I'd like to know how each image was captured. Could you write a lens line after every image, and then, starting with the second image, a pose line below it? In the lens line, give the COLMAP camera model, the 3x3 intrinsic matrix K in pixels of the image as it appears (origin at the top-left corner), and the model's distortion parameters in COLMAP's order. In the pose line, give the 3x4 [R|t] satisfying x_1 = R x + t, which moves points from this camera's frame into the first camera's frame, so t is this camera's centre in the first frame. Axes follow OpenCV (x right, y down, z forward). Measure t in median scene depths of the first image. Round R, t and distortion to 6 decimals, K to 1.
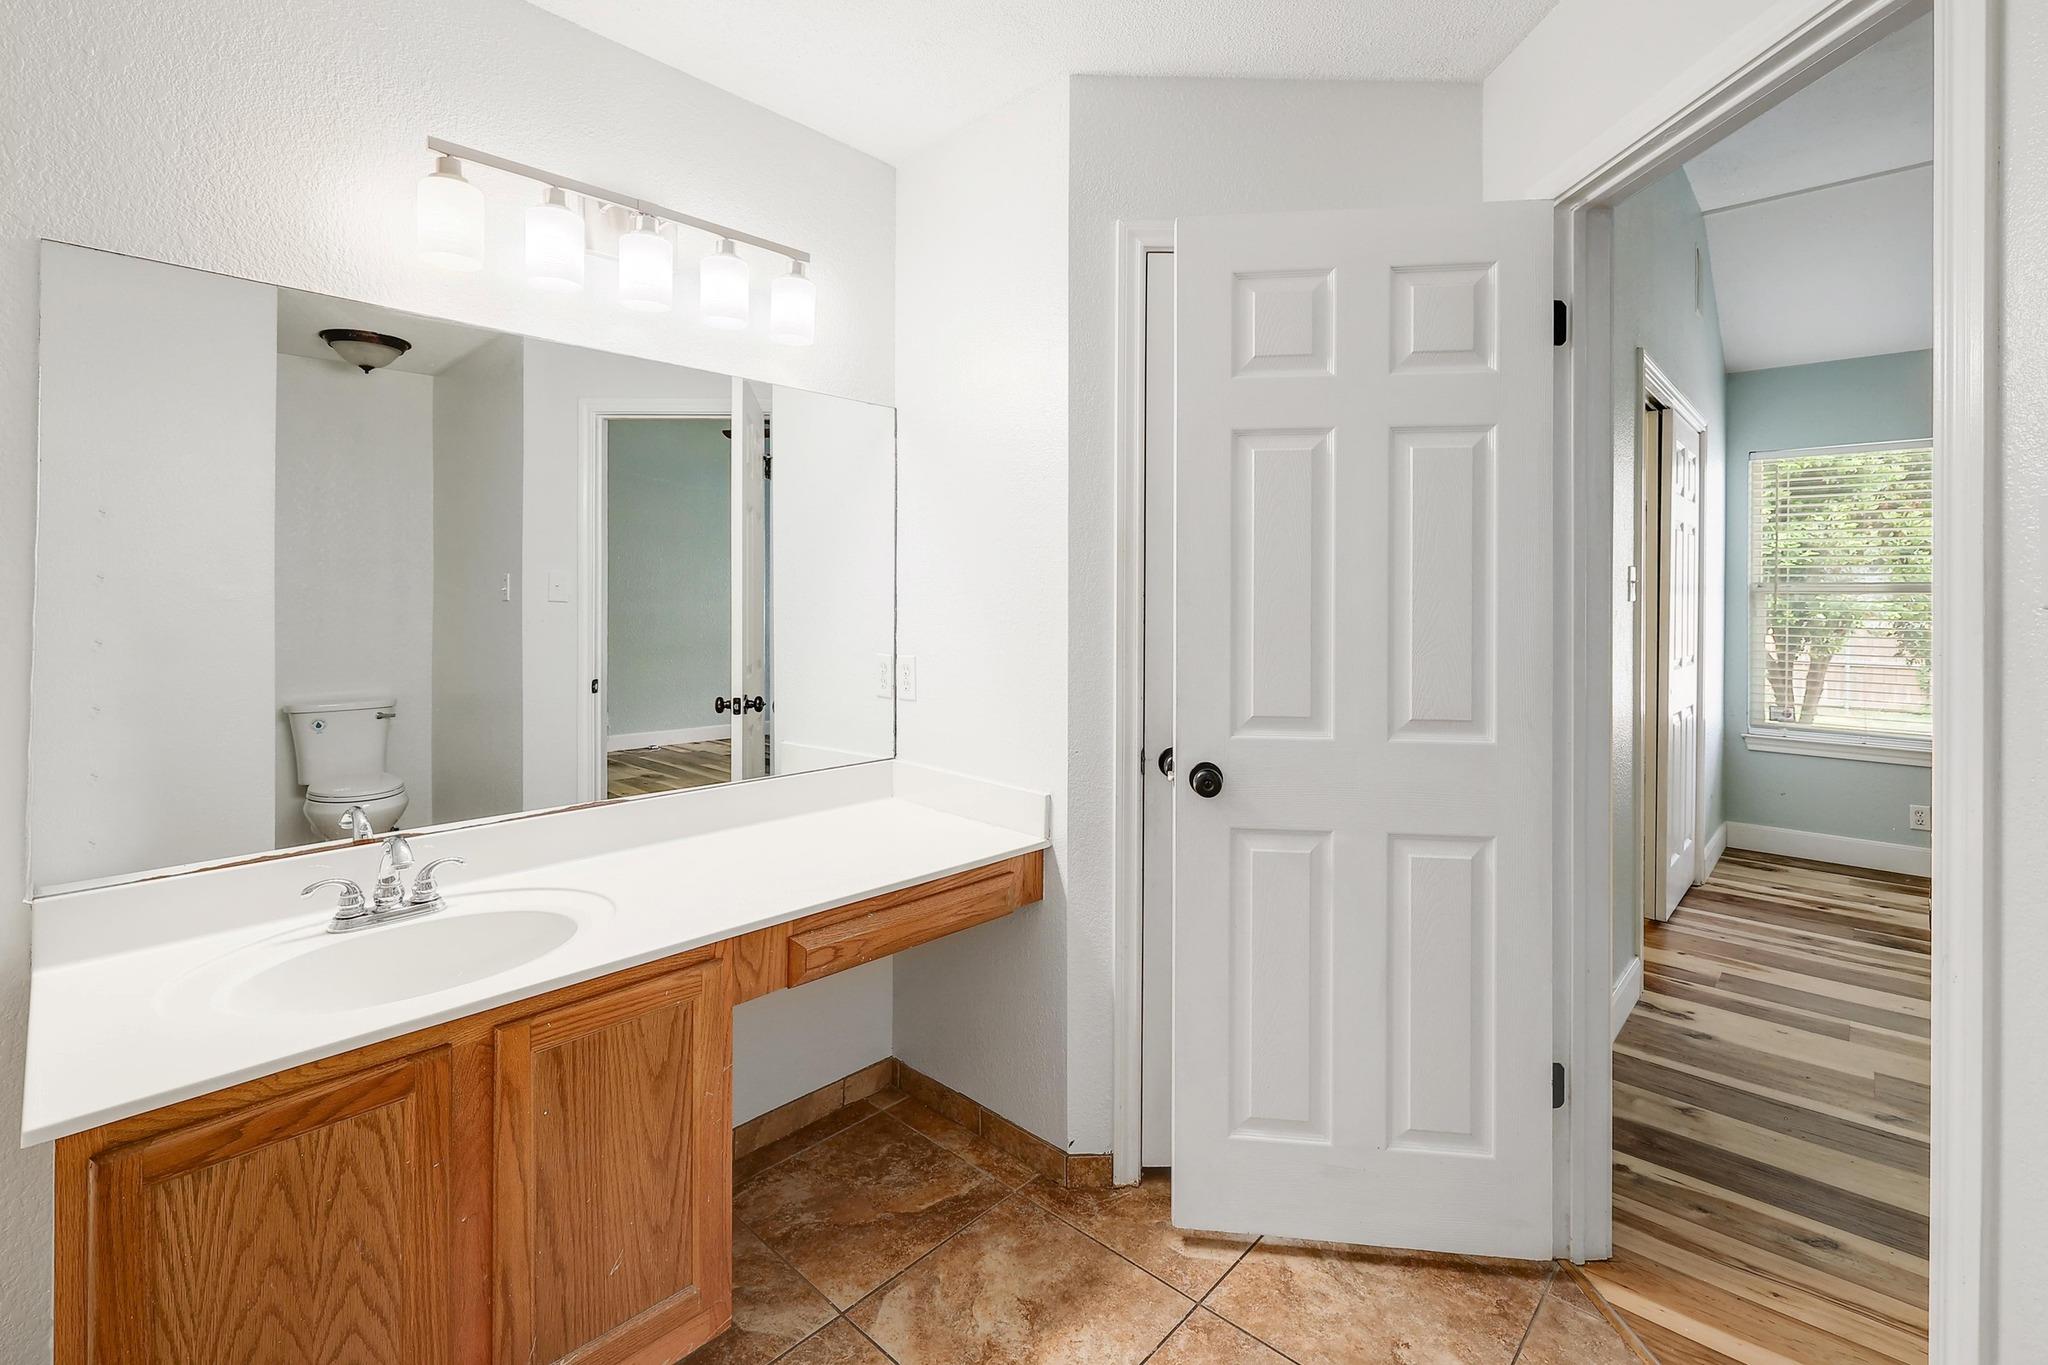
lens RADIAL K [[891.7, 0, 1035.2], [0, 891.7, 606.4], [0, 0, 1]] dist [-0.013074, 0.003745]
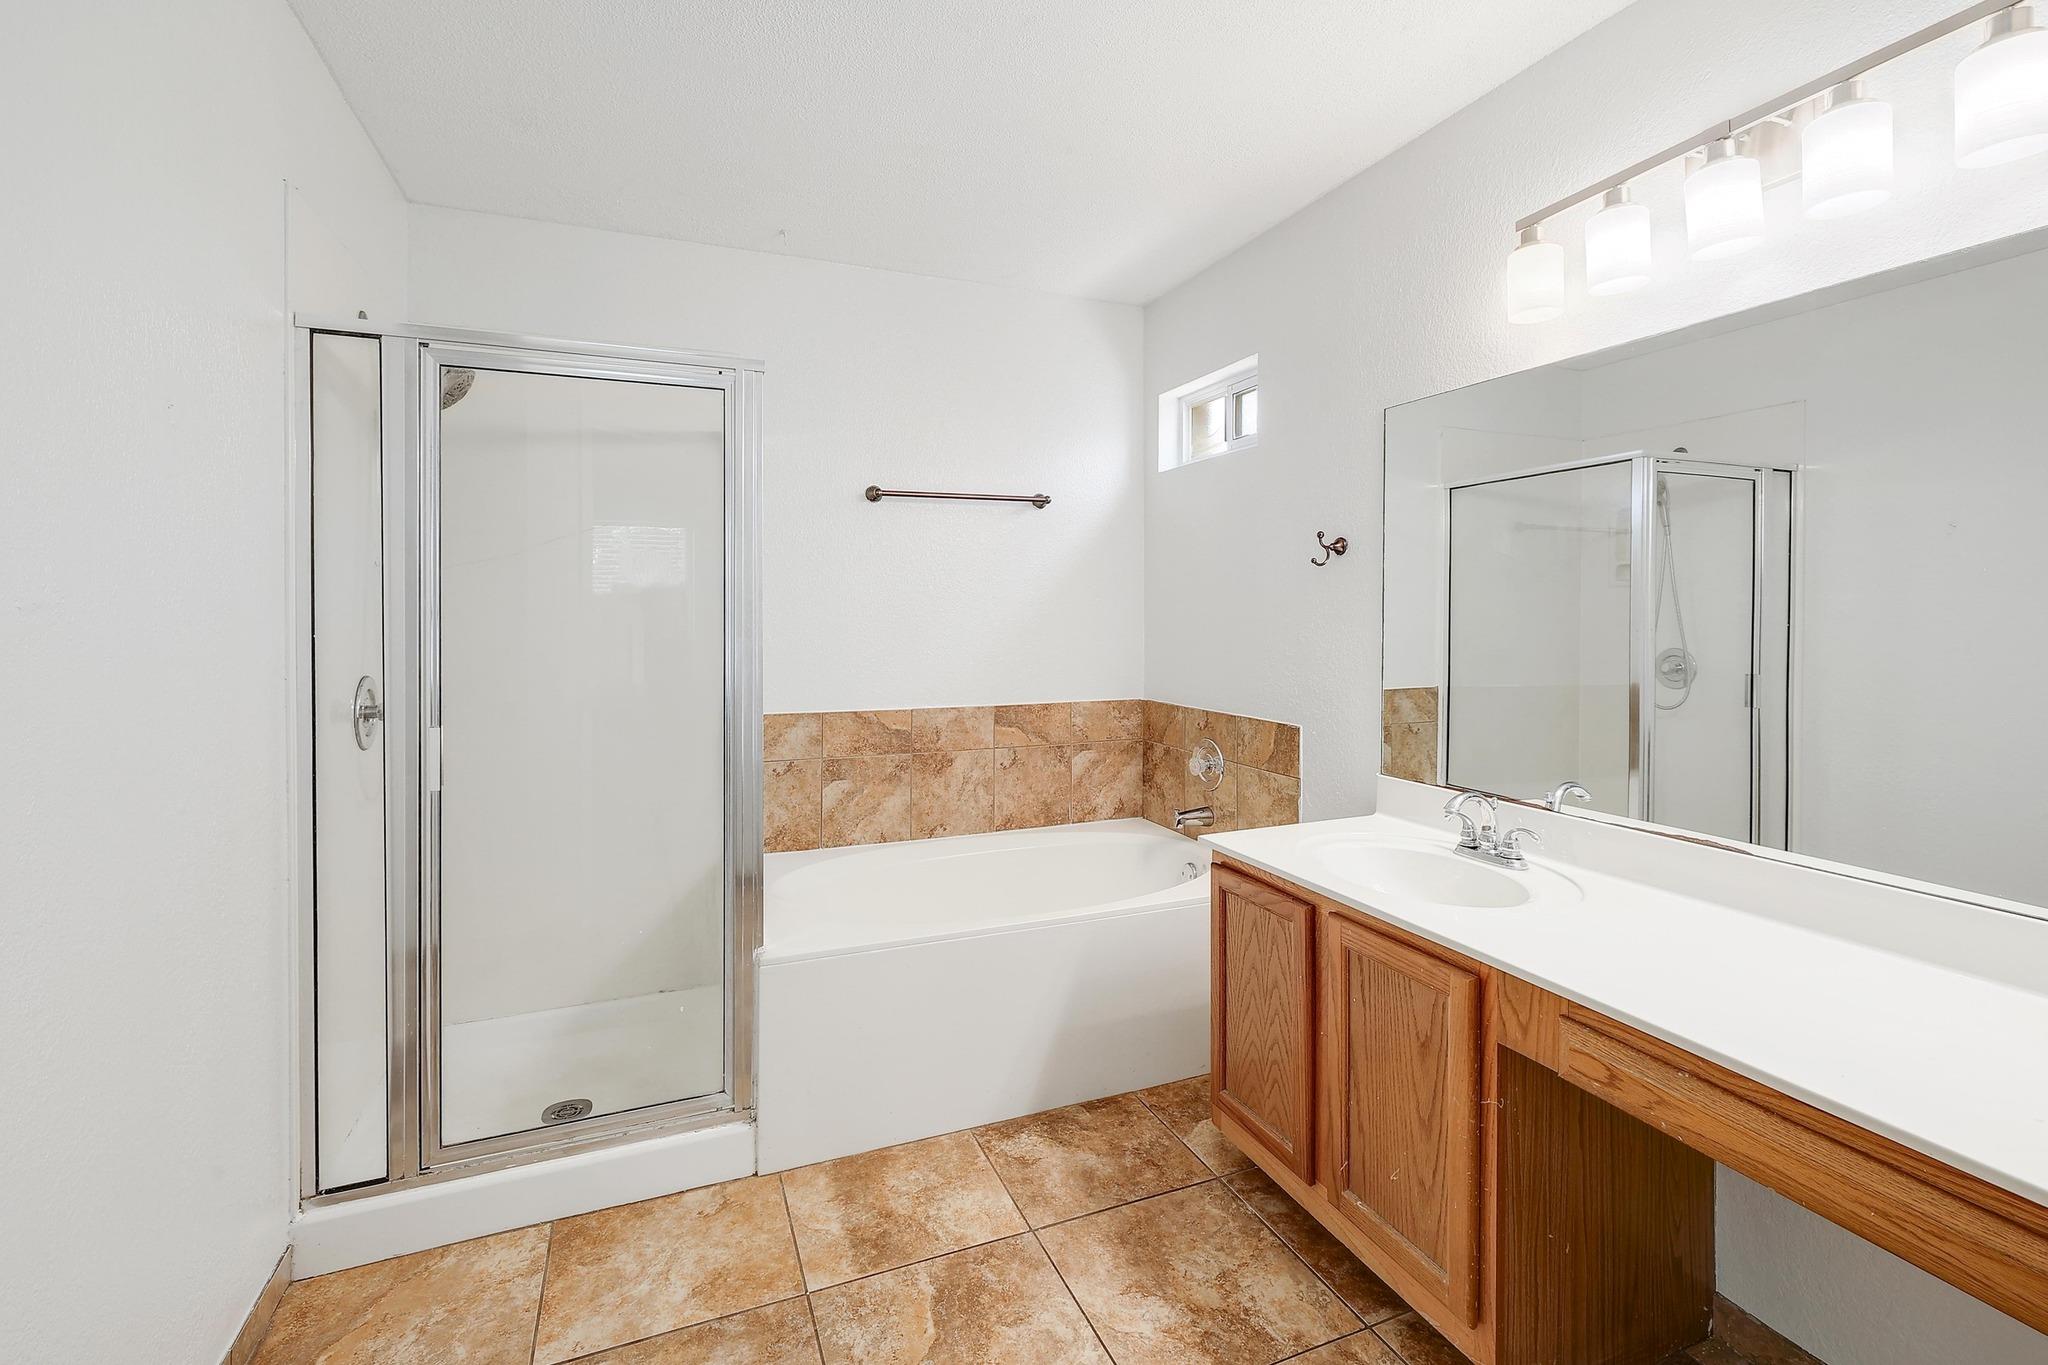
lens RADIAL K [[891.7, 0, 1035.7], [0, 891.7, 612.3], [0, 0, 1]] dist [-0.013074, 0.003745]
pose [[-0.418288, -0.000799, -0.908314, 0.763211], [-0.000499, 1.000000, -0.000650, 0.000216], [0.908314, 0.000181, -0.418288, 1.022652]]
